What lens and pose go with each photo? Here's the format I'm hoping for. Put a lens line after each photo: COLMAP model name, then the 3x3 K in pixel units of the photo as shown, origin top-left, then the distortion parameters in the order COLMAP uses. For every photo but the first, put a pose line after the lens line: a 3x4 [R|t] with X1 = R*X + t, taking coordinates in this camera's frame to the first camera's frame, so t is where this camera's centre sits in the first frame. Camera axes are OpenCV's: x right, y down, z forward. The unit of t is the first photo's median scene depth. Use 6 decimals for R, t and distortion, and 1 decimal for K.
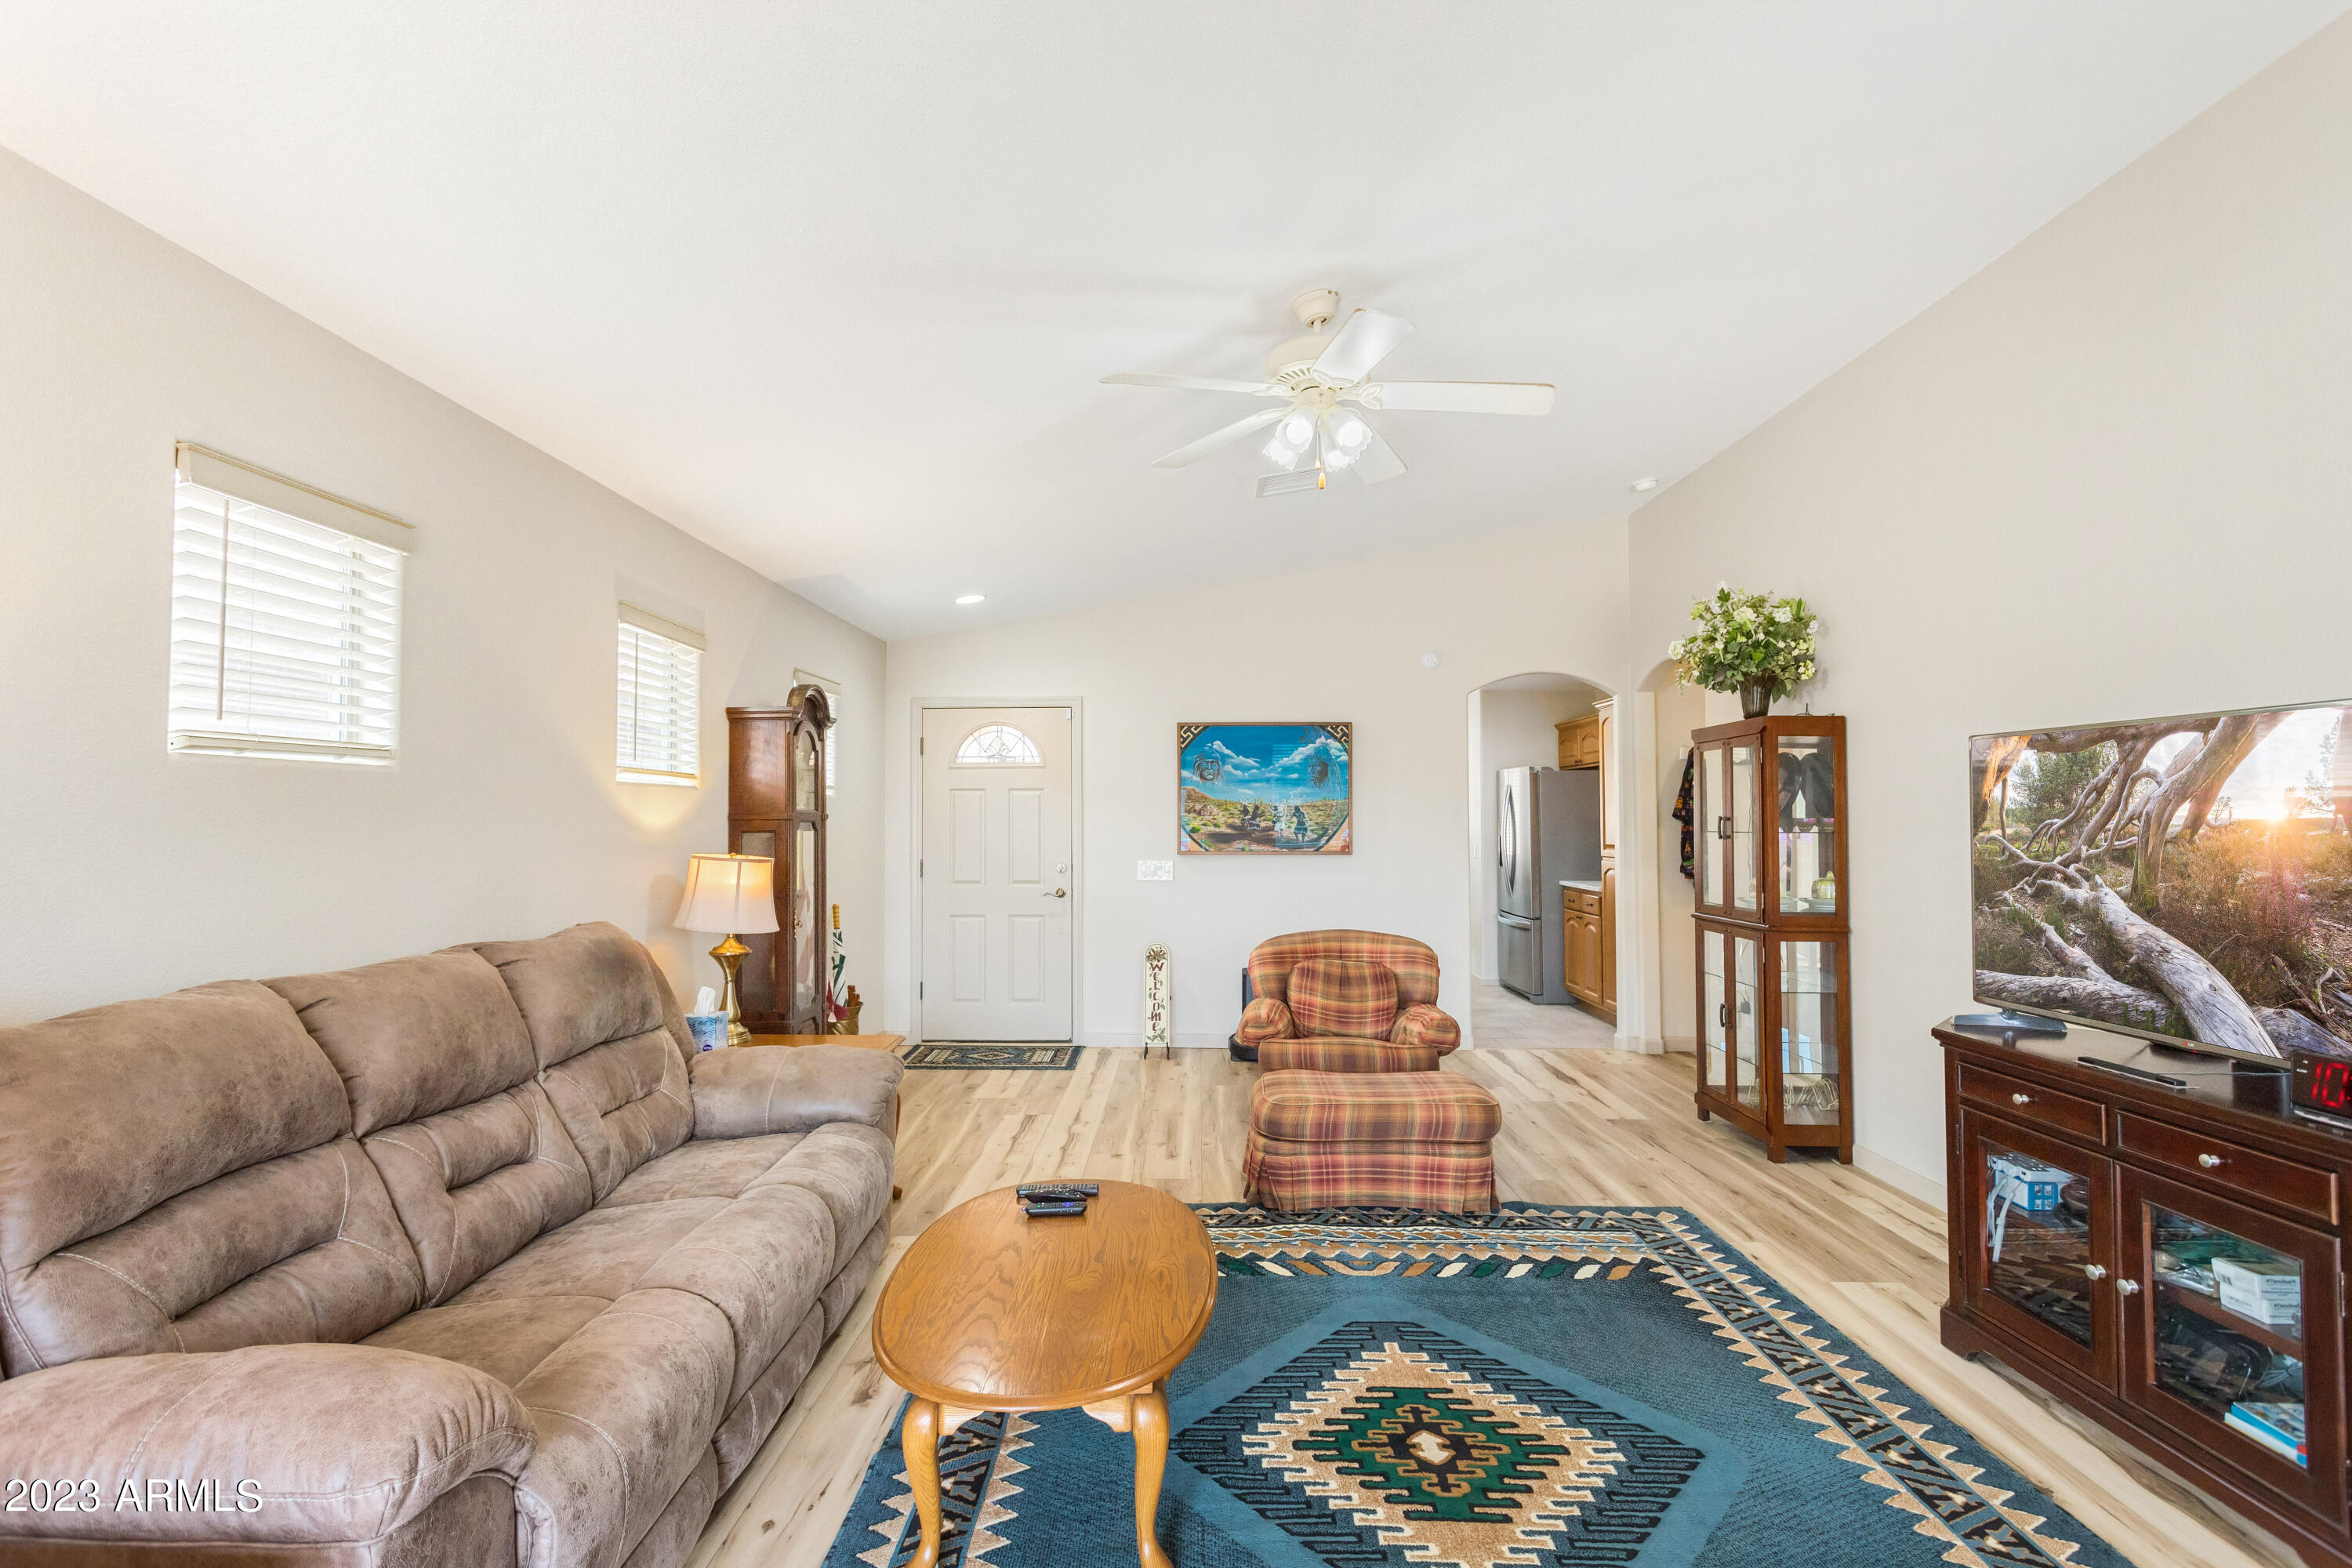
lens RADIAL K [[1128.3, 0, 1176.0], [0, 1128.3, 784.0], [0, 0, 1]] dist [-0.001578, -0.000411]
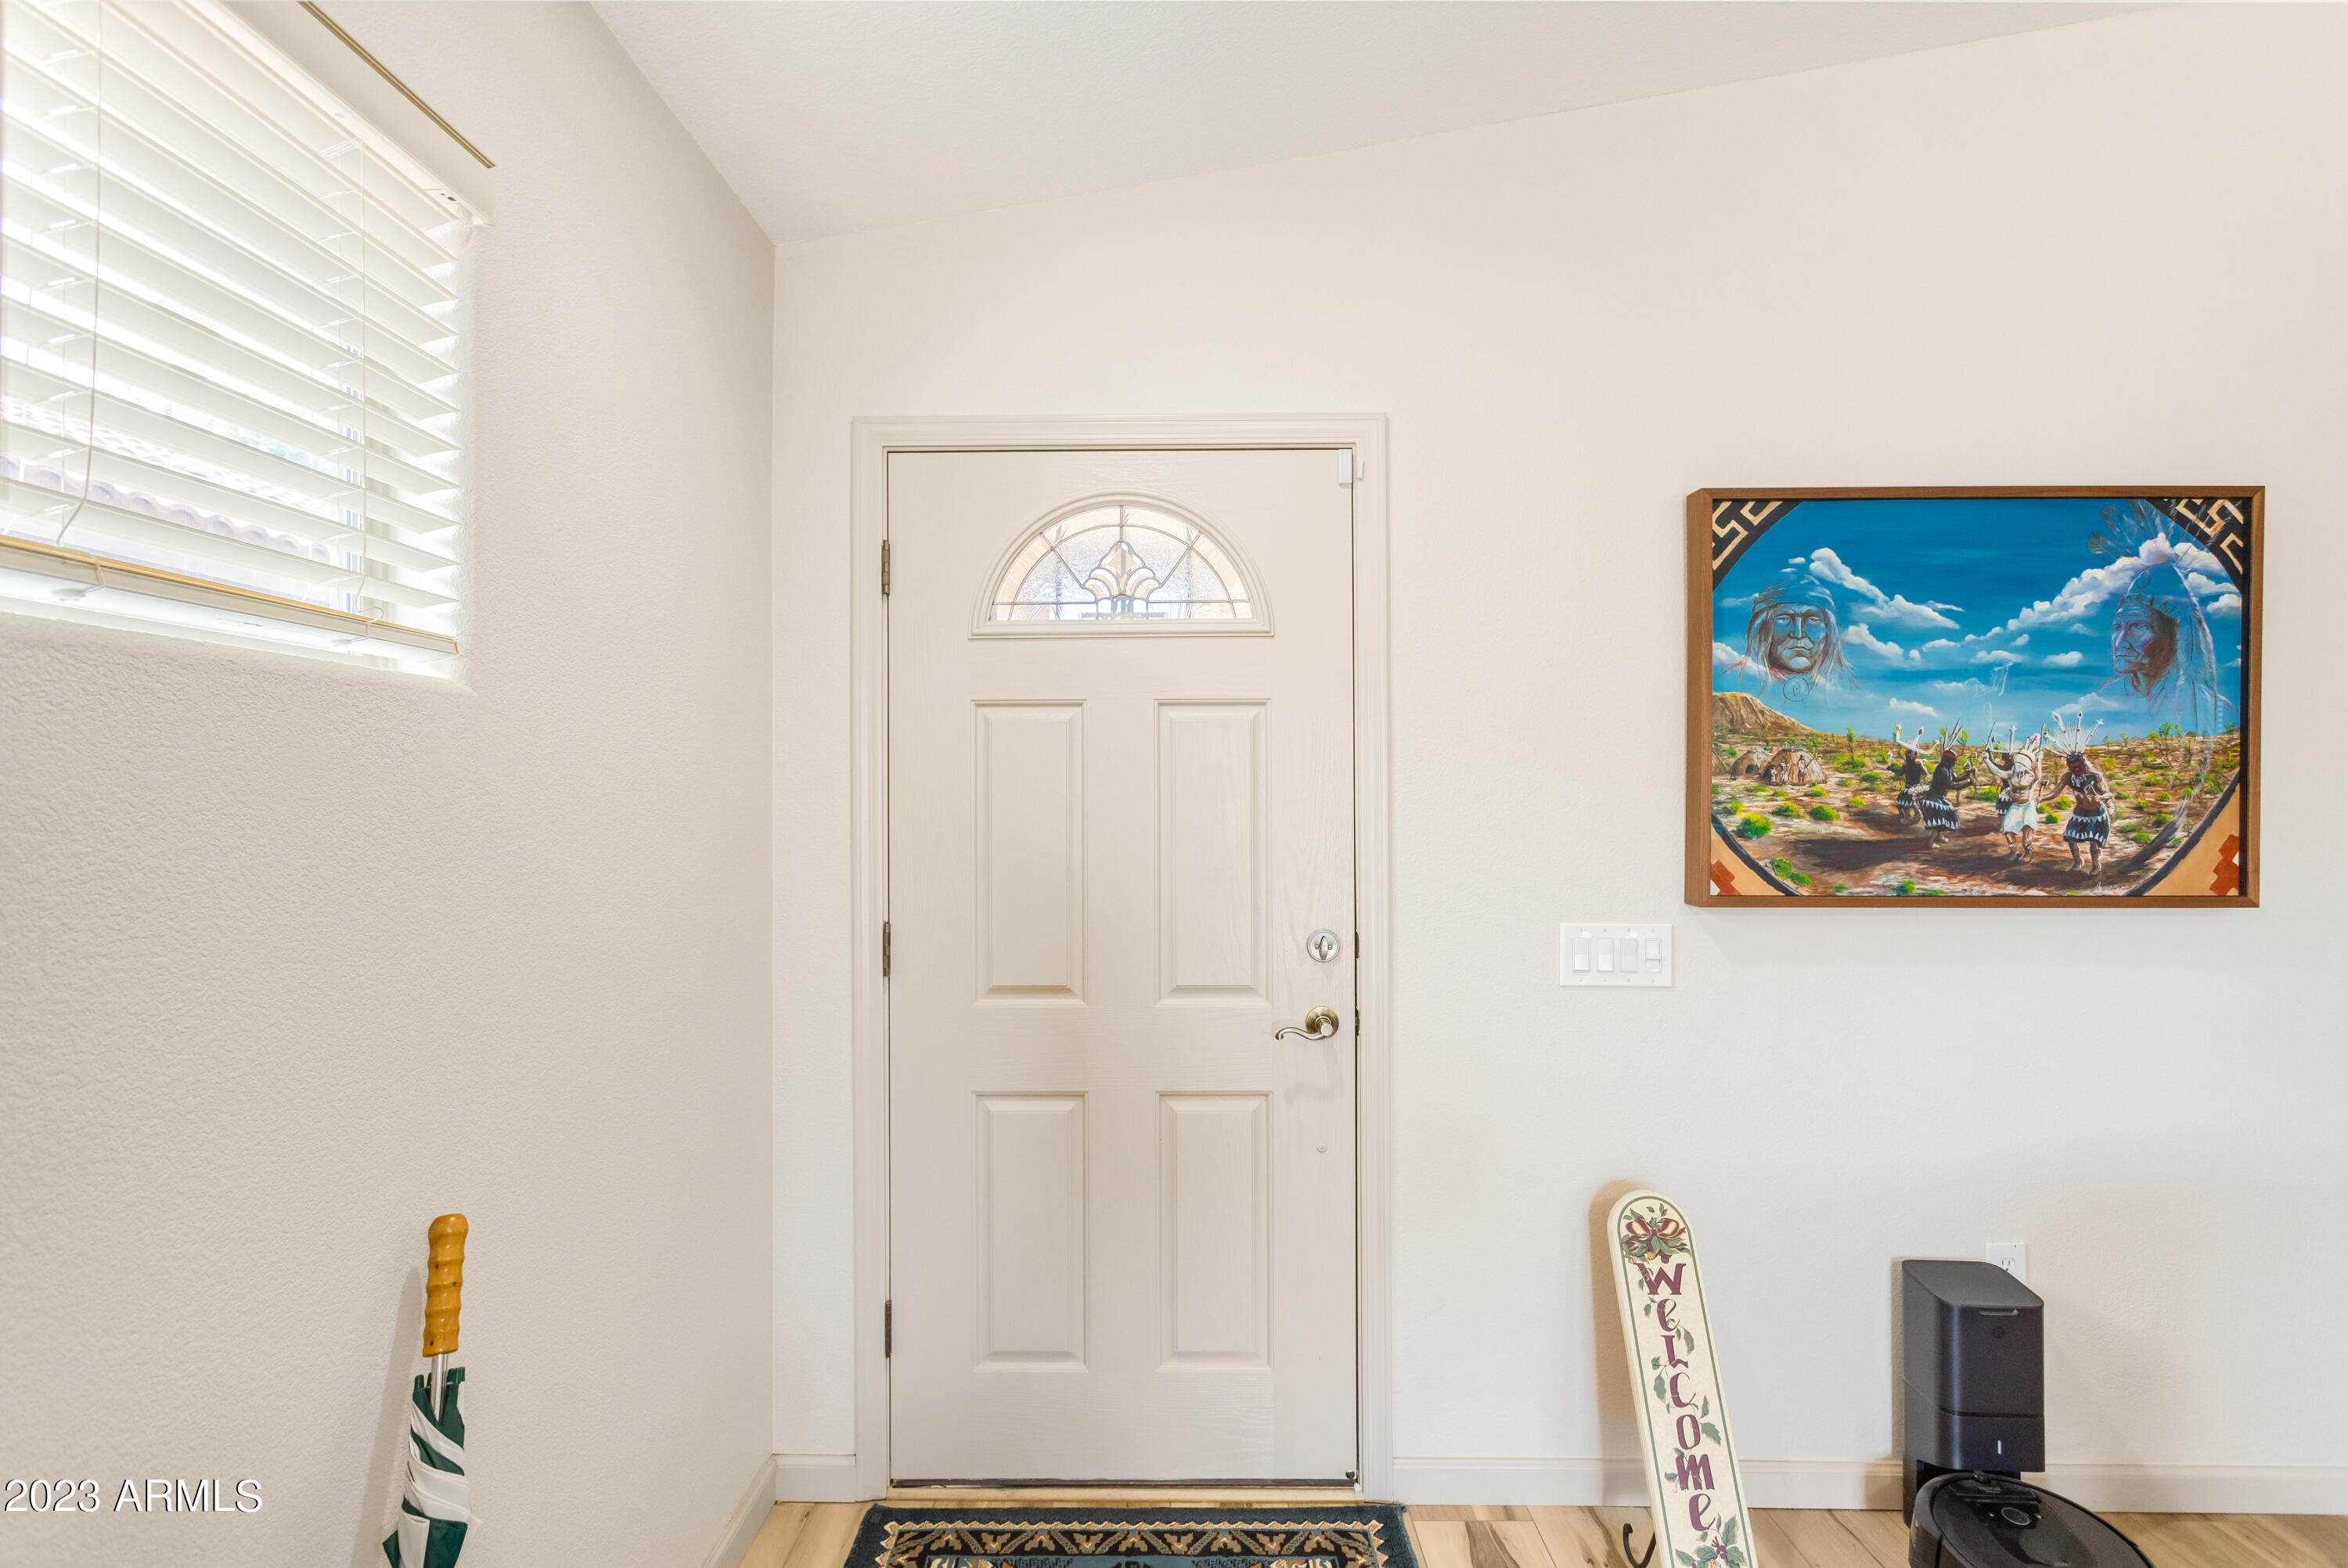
lens RADIAL K [[1126.3, 0, 1174.0], [0, 1126.3, 784.0], [0, 0, 1]] dist [-0.001578, -0.000411]
pose [[0.999998, -0.000079, -0.001770, -0.145290], [0.000080, 1.000000, 0.000424, 0.027828], [0.001770, -0.000424, 0.999998, 0.683312]]
